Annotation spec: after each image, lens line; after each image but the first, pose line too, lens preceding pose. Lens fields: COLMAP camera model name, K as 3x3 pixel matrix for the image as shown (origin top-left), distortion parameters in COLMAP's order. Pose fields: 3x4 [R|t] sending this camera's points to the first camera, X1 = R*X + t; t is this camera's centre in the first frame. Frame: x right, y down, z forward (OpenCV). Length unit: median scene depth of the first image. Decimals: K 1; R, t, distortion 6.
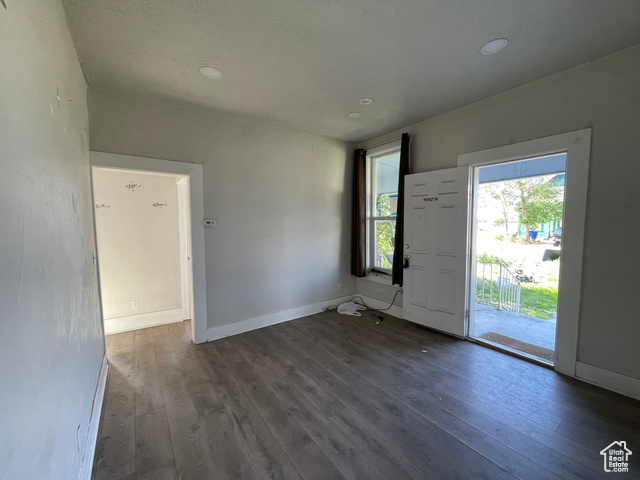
lens RADIAL K [[257.0, 0, 320.0], [0, 257.0, 240.0], [0, 0, 1]] dist [-0.007563, -0.000188]
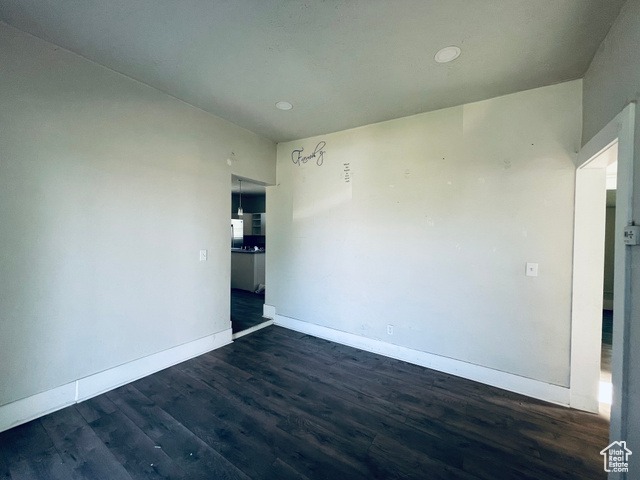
lens RADIAL K [[257.0, 0, 320.0], [0, 257.0, 240.0], [0, 0, 1]] dist [-0.007563, -0.000188]
pose [[-0.931806, -0.004049, -0.362934, 0.293111], [-0.036528, 0.995907, 0.082673, -0.109982], [0.361114, 0.090293, -0.928140, 1.852191]]
